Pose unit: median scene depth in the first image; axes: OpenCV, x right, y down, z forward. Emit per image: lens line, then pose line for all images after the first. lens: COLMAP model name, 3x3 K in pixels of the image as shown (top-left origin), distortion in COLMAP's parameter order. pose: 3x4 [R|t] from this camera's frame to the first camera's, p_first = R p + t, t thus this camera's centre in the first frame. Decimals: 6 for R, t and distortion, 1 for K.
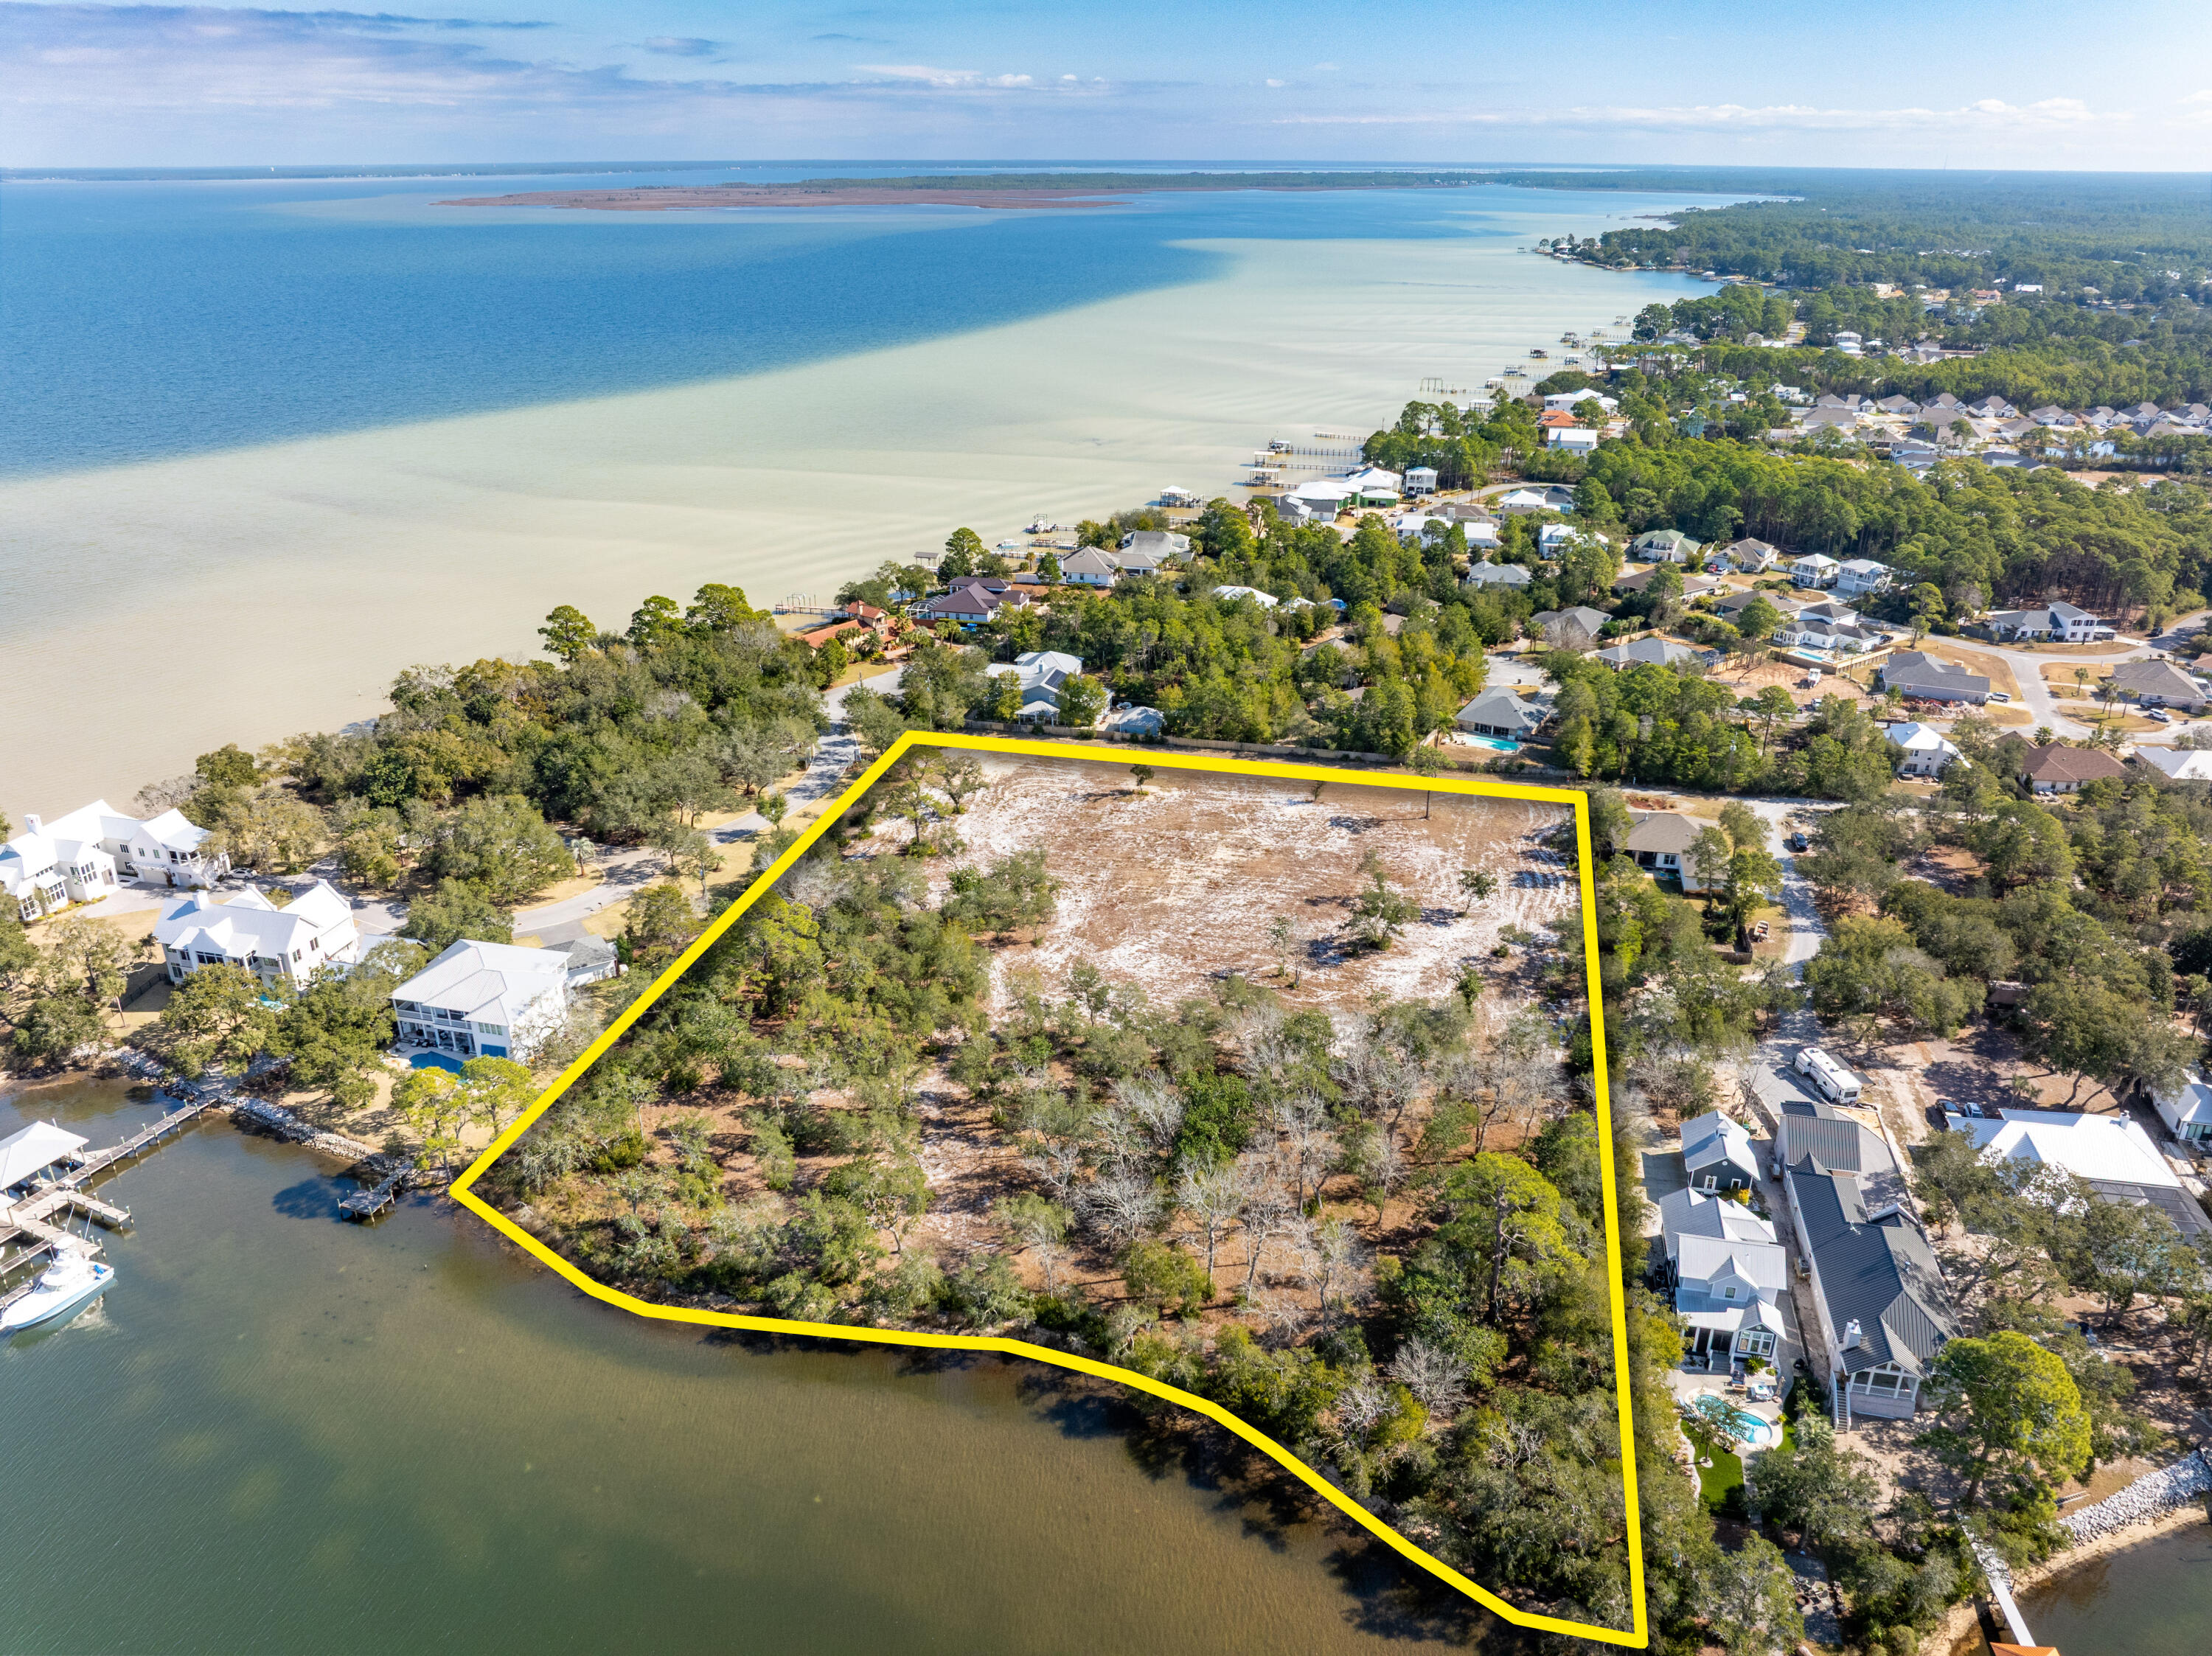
lens RADIAL K [[1555.1, 0, 1106.0], [0, 1555.1, 828.0], [0, 0, 1]] dist [-0.045807, 0.017002]
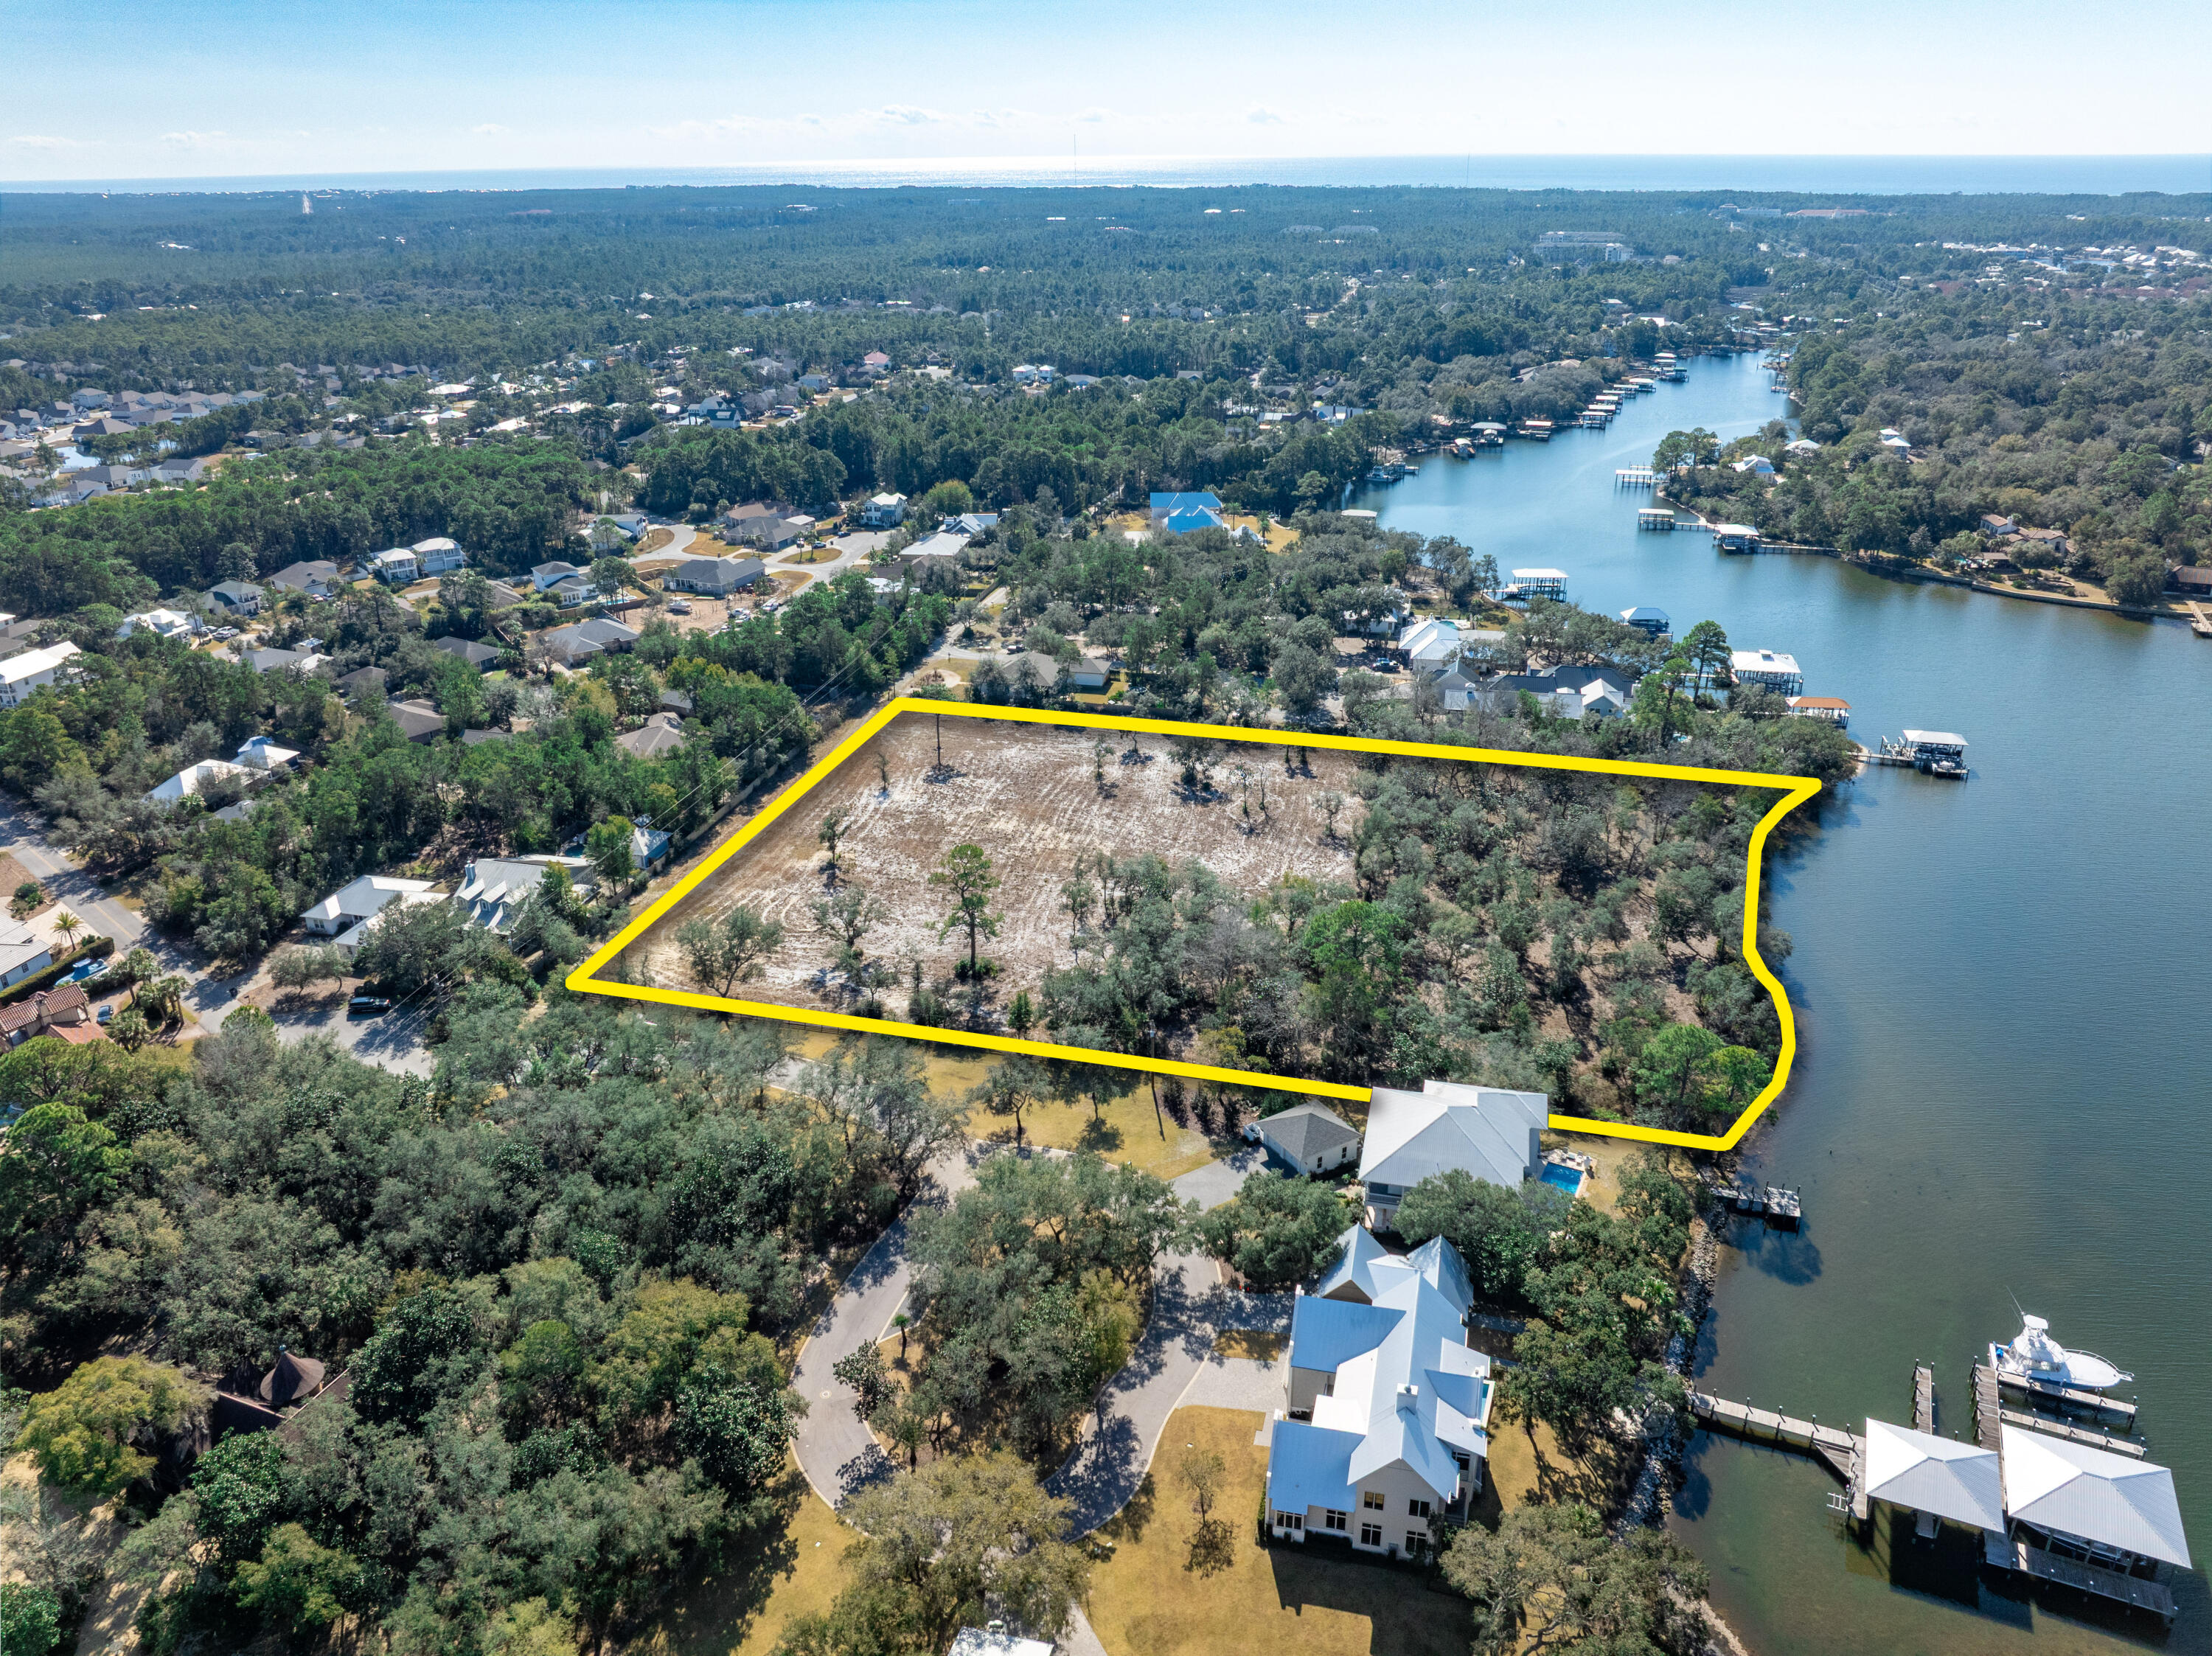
lens RADIAL K [[1555.1, 0, 1106.0], [0, 1555.1, 828.0], [0, 0, 1]] dist [-0.045807, 0.017002]
pose [[-0.003409, -0.404026, 0.914741, -0.412245], [0.408298, 0.834462, 0.370090, -0.159878], [-0.912842, 0.374749, 0.162118, 0.371331]]
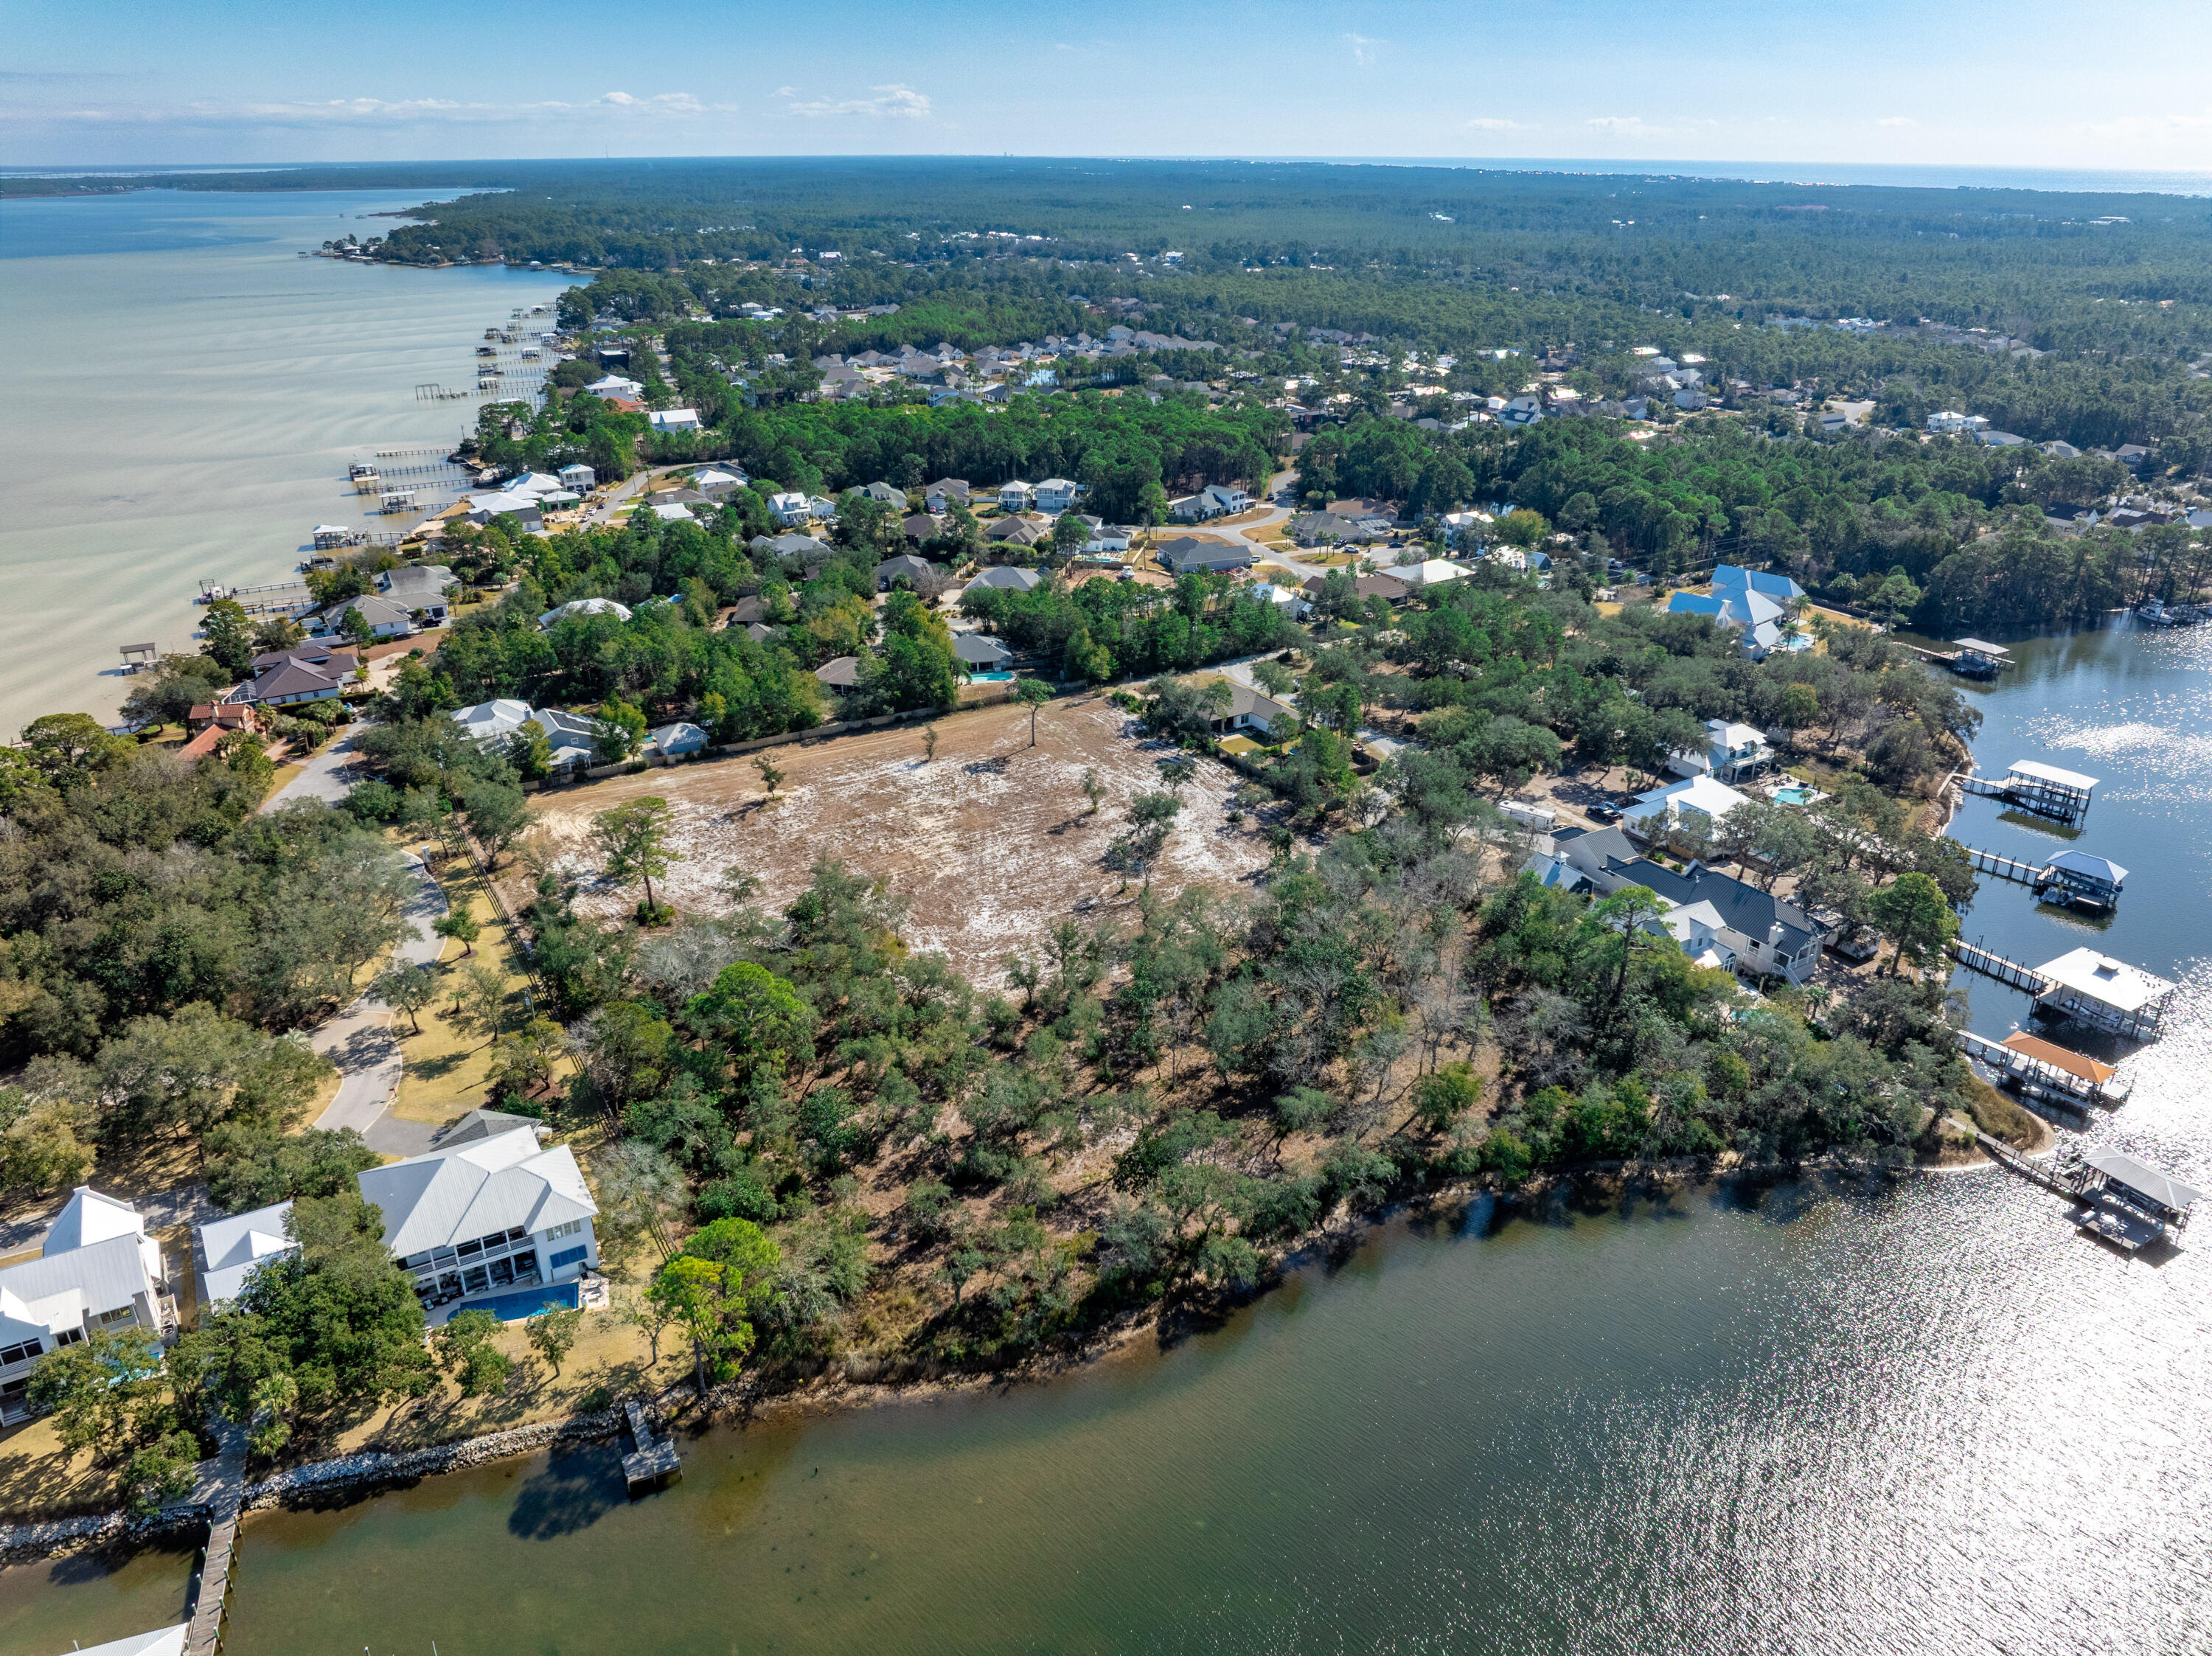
lens RADIAL K [[1555.1, 0, 1106.0], [0, 1555.1, 828.0], [0, 0, 1]] dist [-0.045807, 0.017002]
pose [[0.723743, -0.280722, 0.630390, -0.226726], [0.278607, 0.954622, 0.105241, -0.025406], [-0.631328, 0.099464, 0.769111, 0.071444]]
